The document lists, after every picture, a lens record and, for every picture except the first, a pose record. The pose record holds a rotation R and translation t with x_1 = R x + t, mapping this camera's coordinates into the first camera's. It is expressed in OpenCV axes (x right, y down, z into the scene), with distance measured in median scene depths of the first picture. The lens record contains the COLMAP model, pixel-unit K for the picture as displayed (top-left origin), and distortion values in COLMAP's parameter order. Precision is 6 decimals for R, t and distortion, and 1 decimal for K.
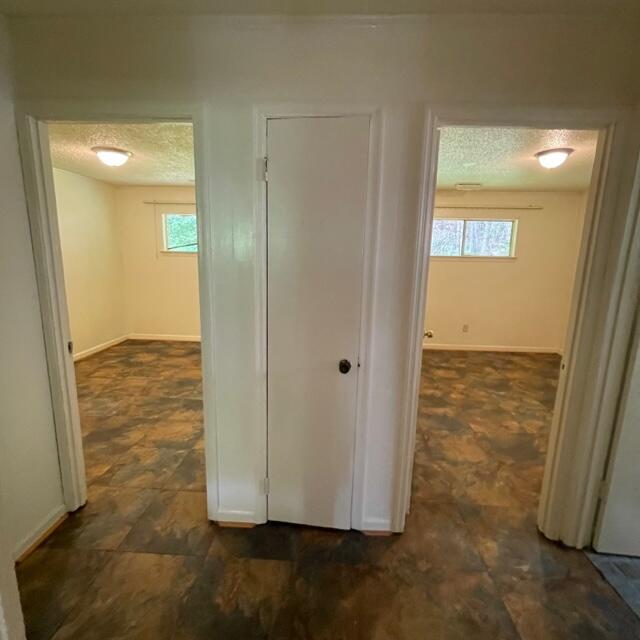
lens RADIAL K [[348.1, 0, 320.0], [0, 348.1, 320.0], [0, 0, 1]] dist [-0.002838, -0.000295]
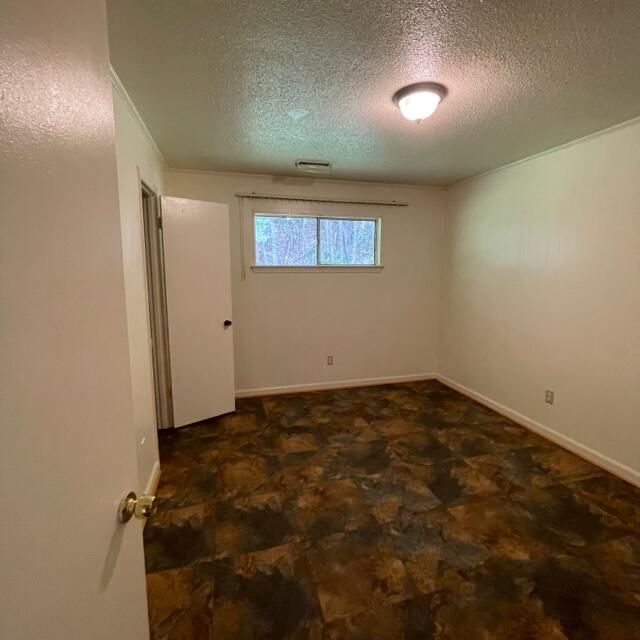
lens RADIAL K [[348.1, 0, 320.0], [0, 348.1, 320.0], [0, 0, 1]] dist [-0.002838, -0.000295]
pose [[0.949426, -0.063842, 0.307433, 0.201088], [0.073308, 0.997122, -0.019329, -0.059971], [-0.305314, 0.040889, 0.951373, 0.334487]]
